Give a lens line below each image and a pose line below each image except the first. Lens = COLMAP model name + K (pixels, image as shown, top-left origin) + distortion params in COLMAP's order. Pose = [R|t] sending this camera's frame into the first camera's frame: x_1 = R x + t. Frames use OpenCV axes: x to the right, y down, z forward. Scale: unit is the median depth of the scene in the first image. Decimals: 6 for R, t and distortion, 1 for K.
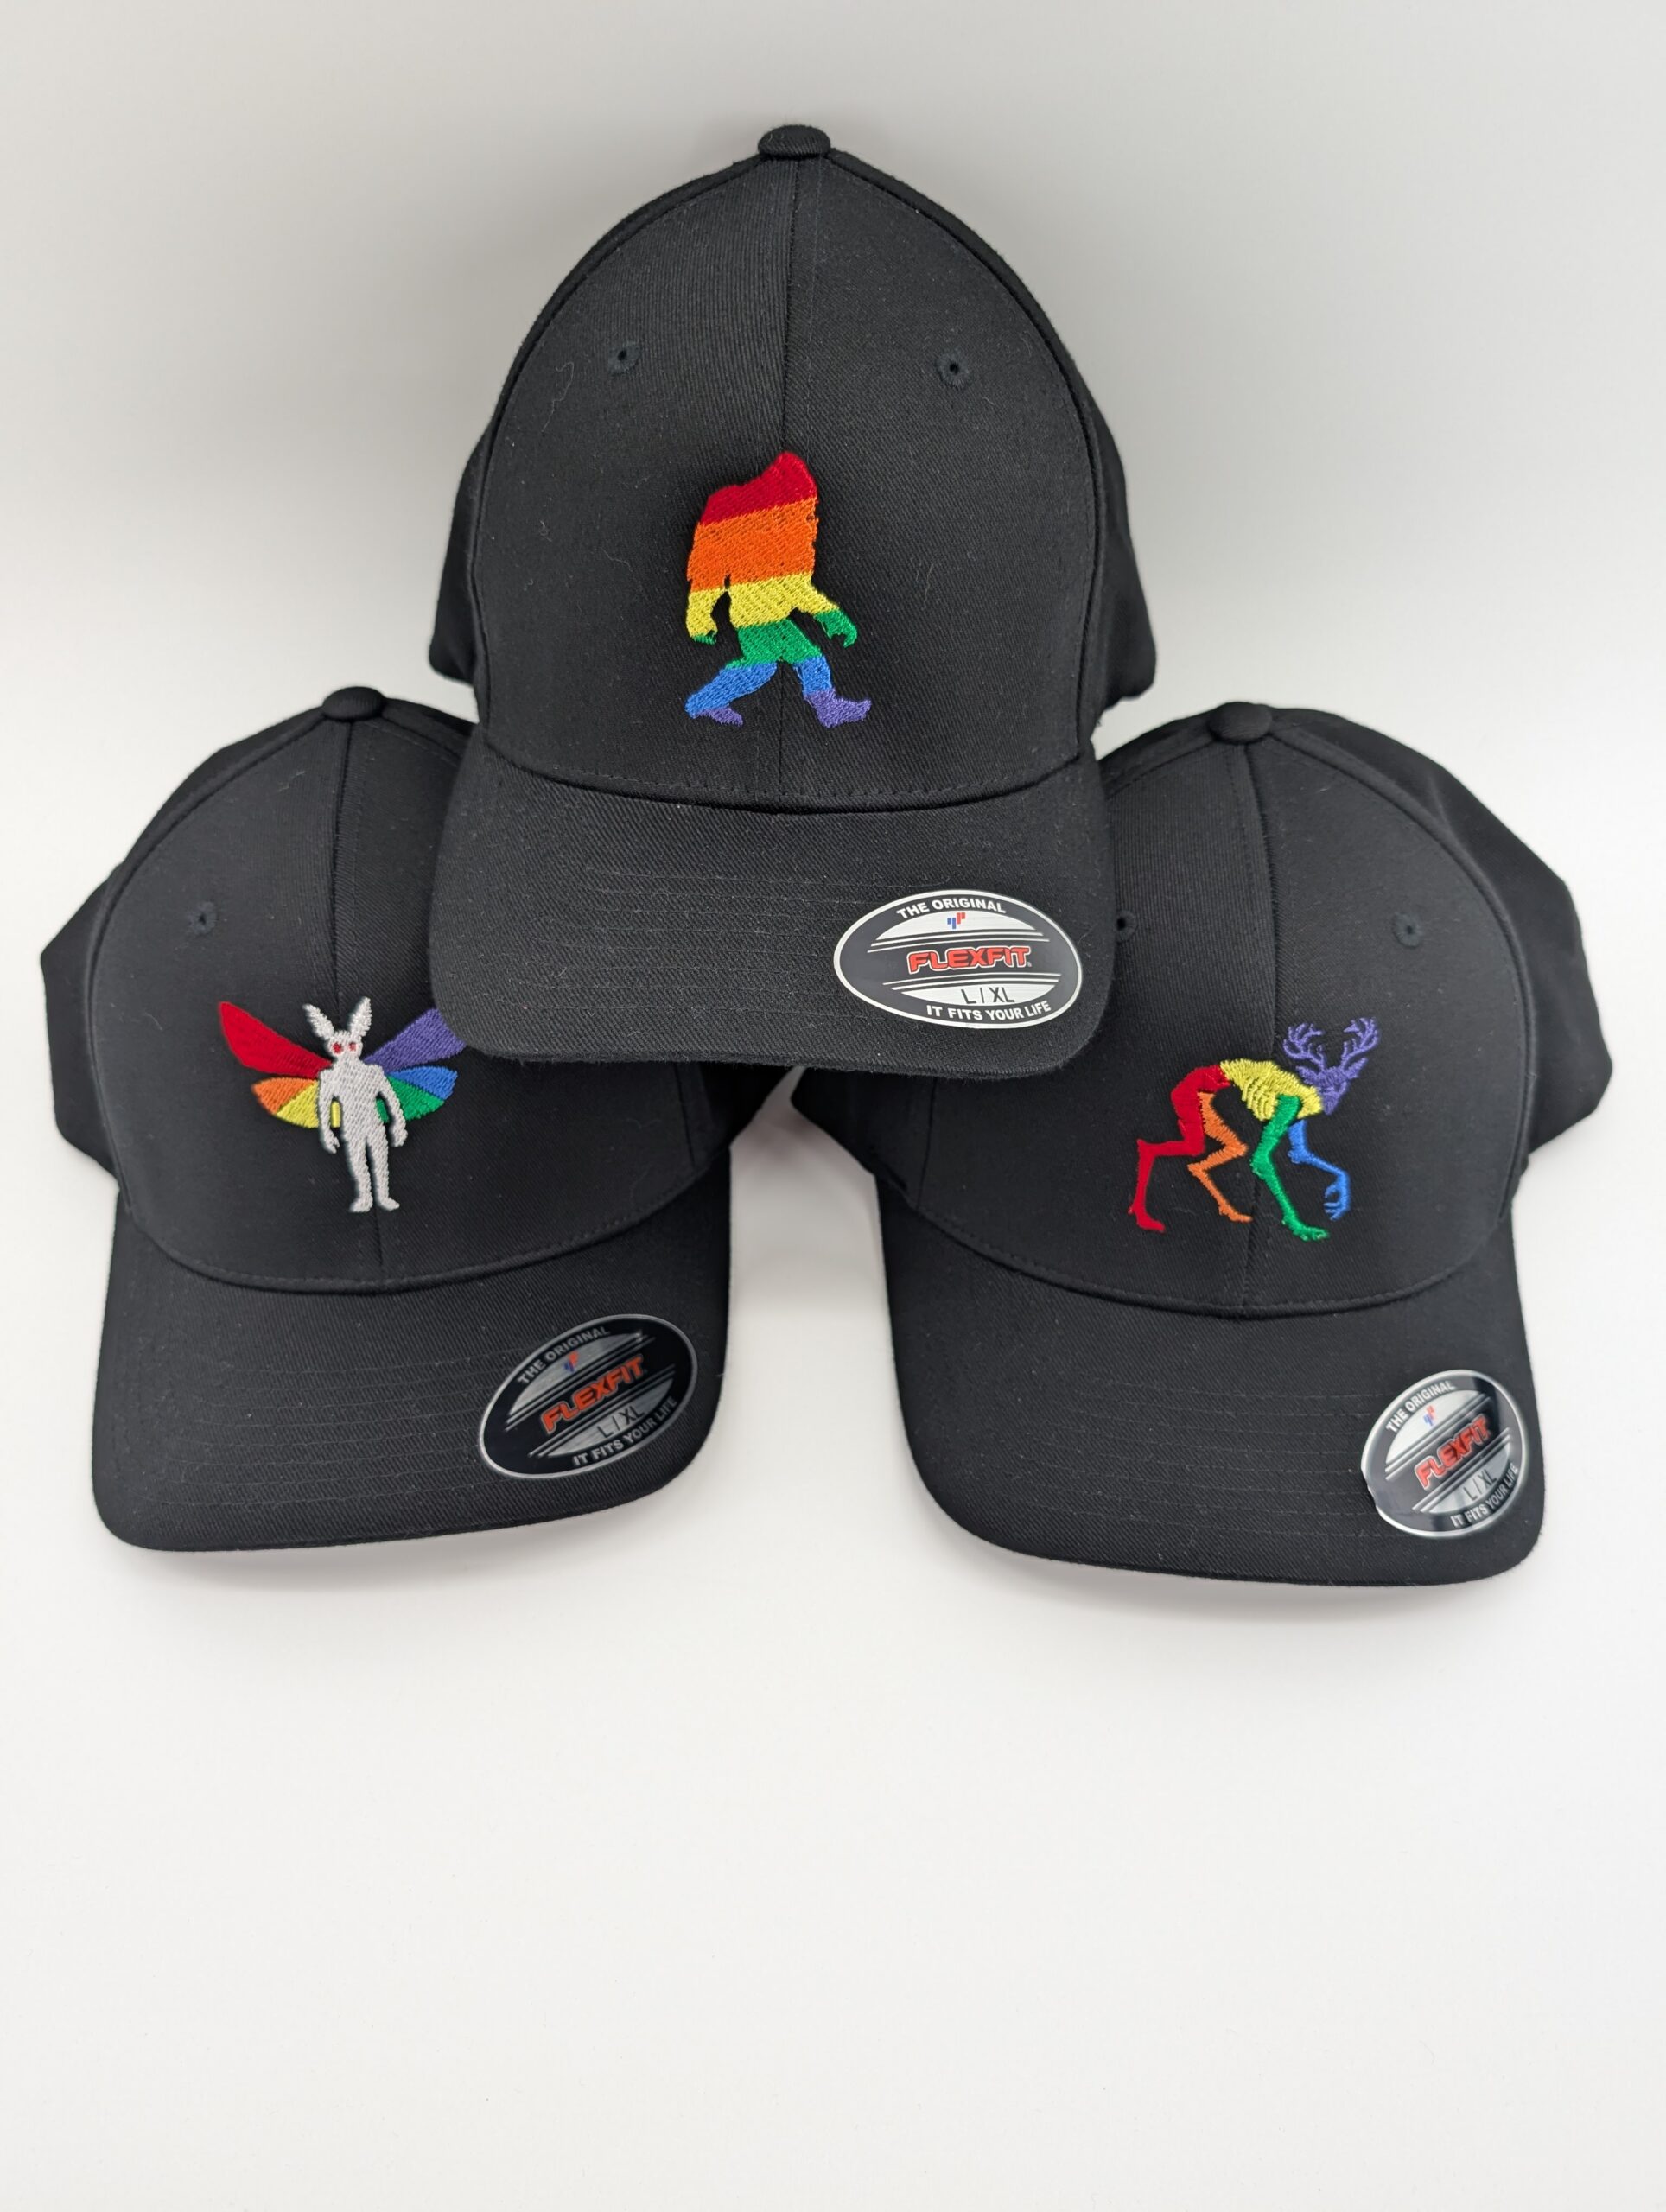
lens RADIAL K [[1676.7, 0, 818.7], [0, 1676.7, 1133.2], [0, 0, 1]] dist [0.023615, -0.118084]
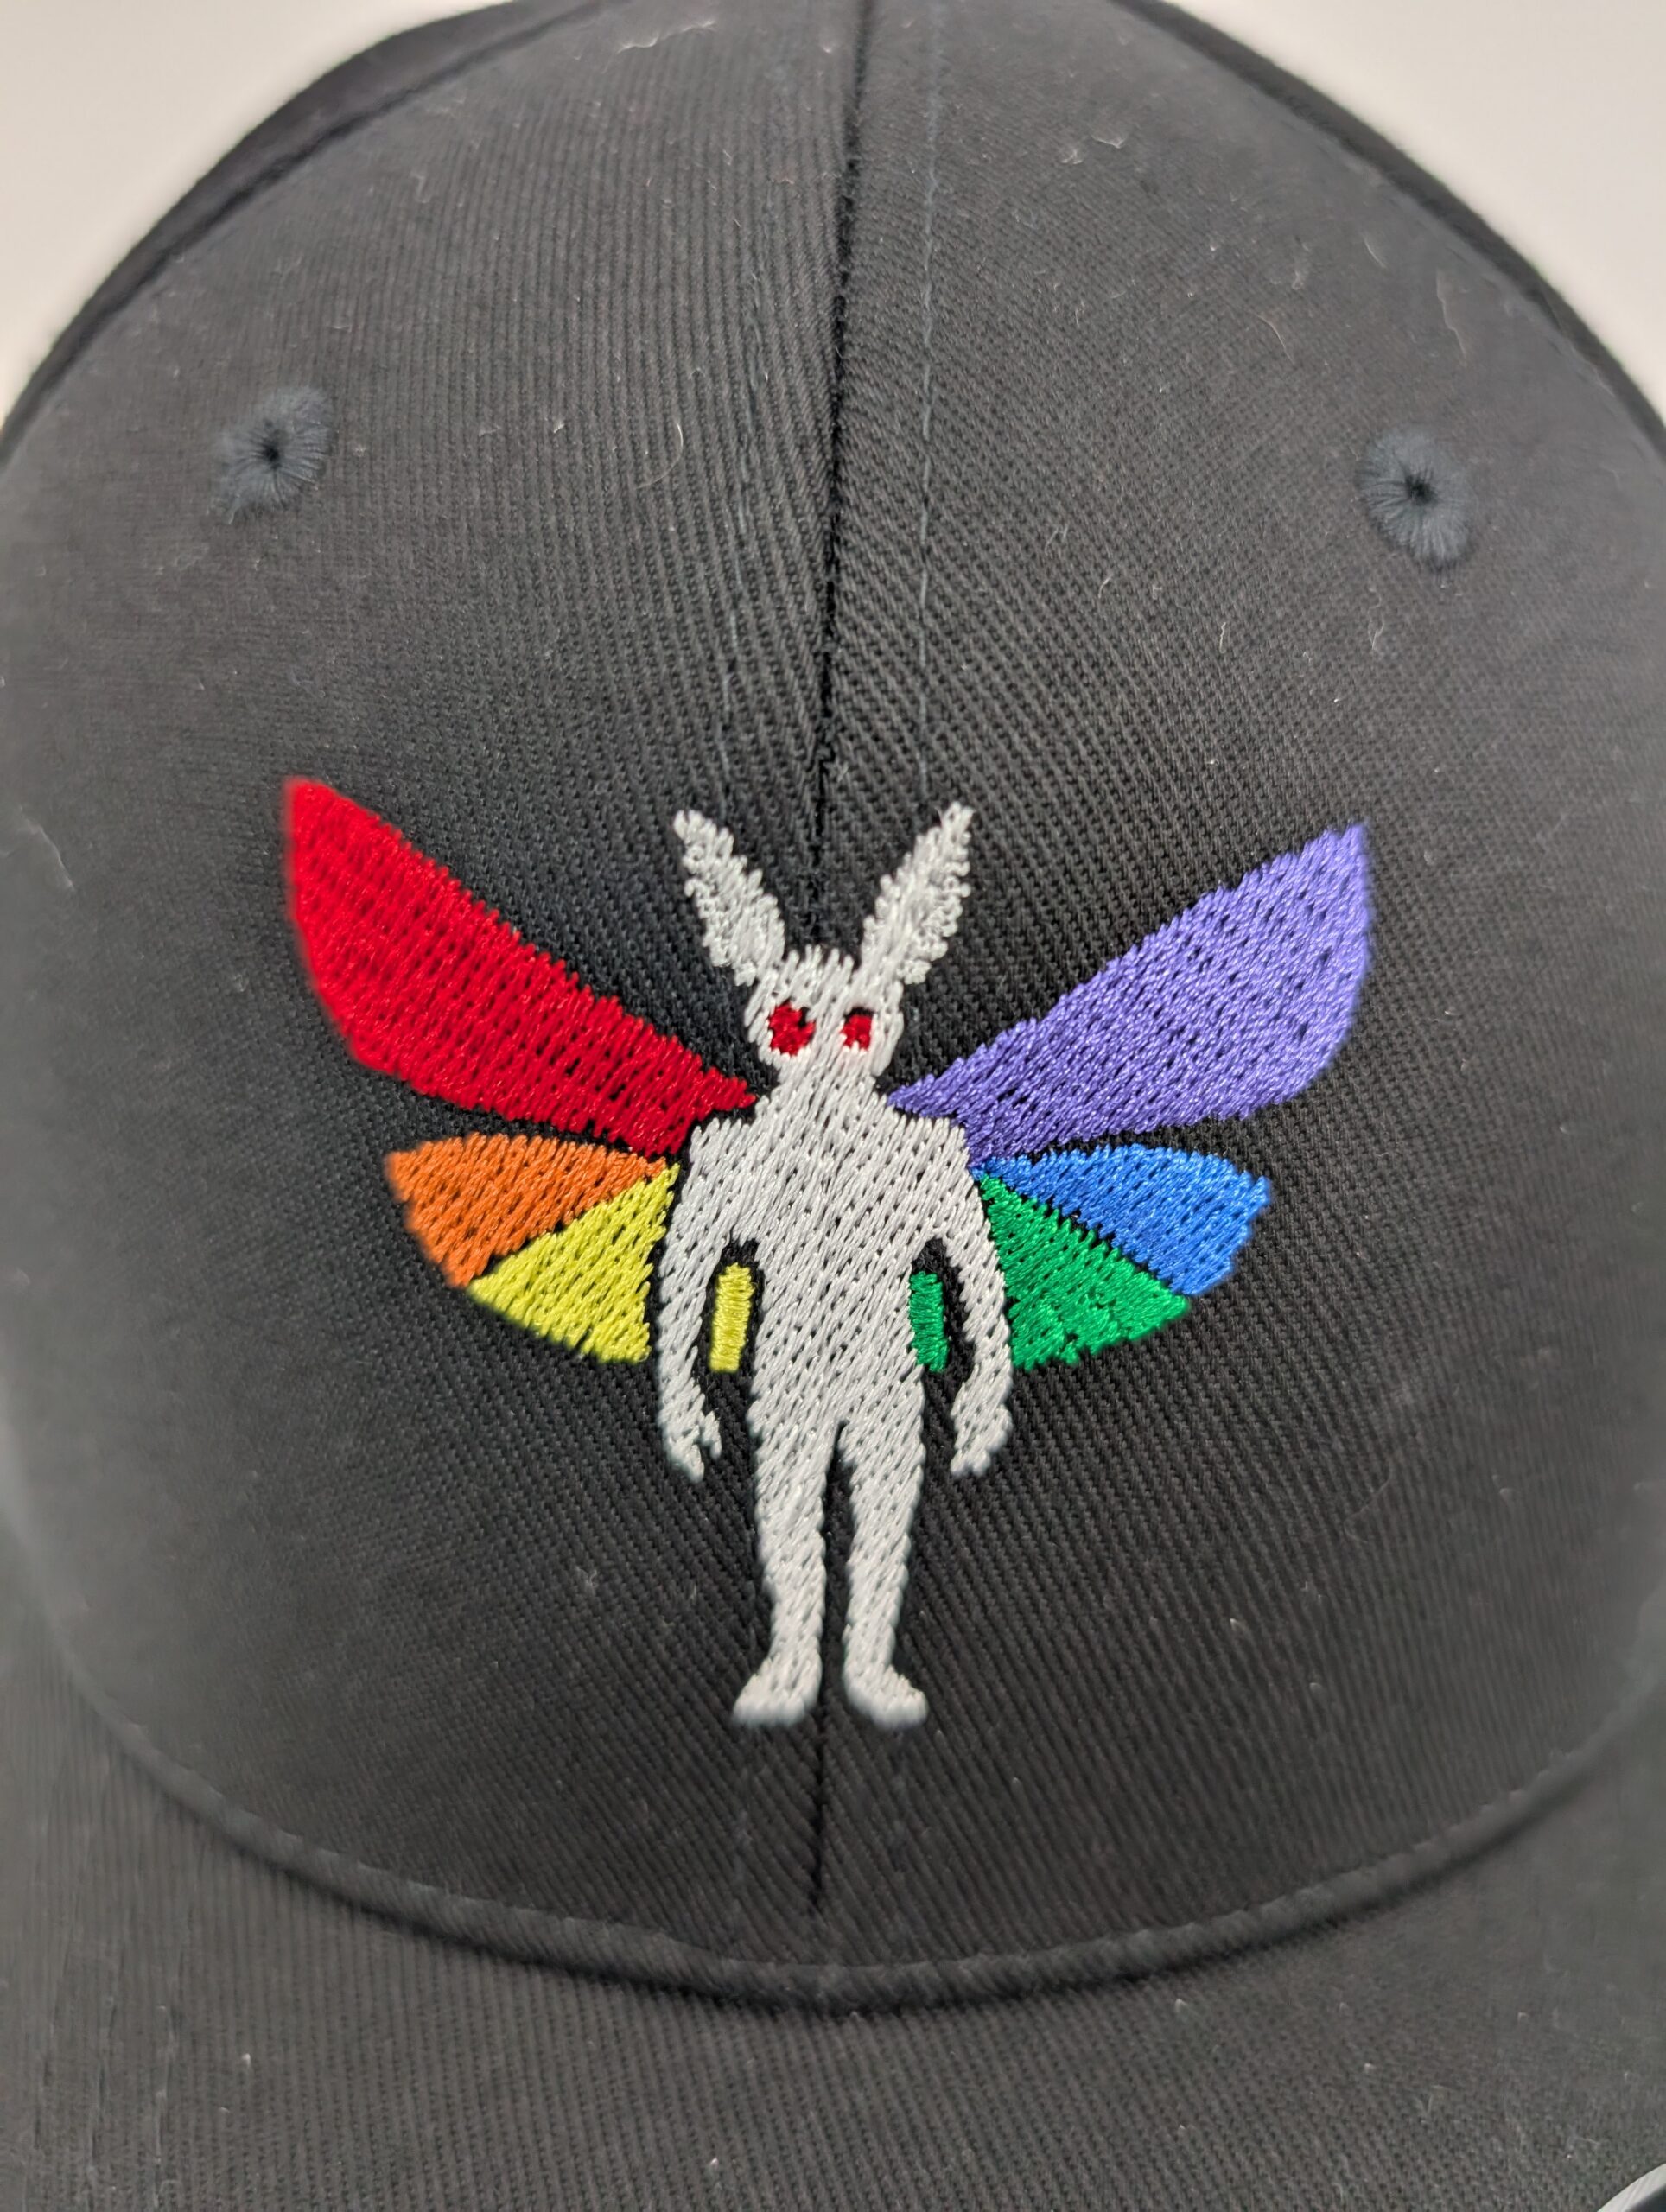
lens RADIAL K [[1676.7, 0, 871.5], [0, 1676.7, 1113.3], [0, 0, 1]] dist [0.023615, -0.118084]
pose [[0.992827, 0.104174, -0.058666, -0.258384], [-0.105118, 0.994372, -0.013219, -0.037615], [0.056959, 0.019291, 0.998190, 0.774730]]
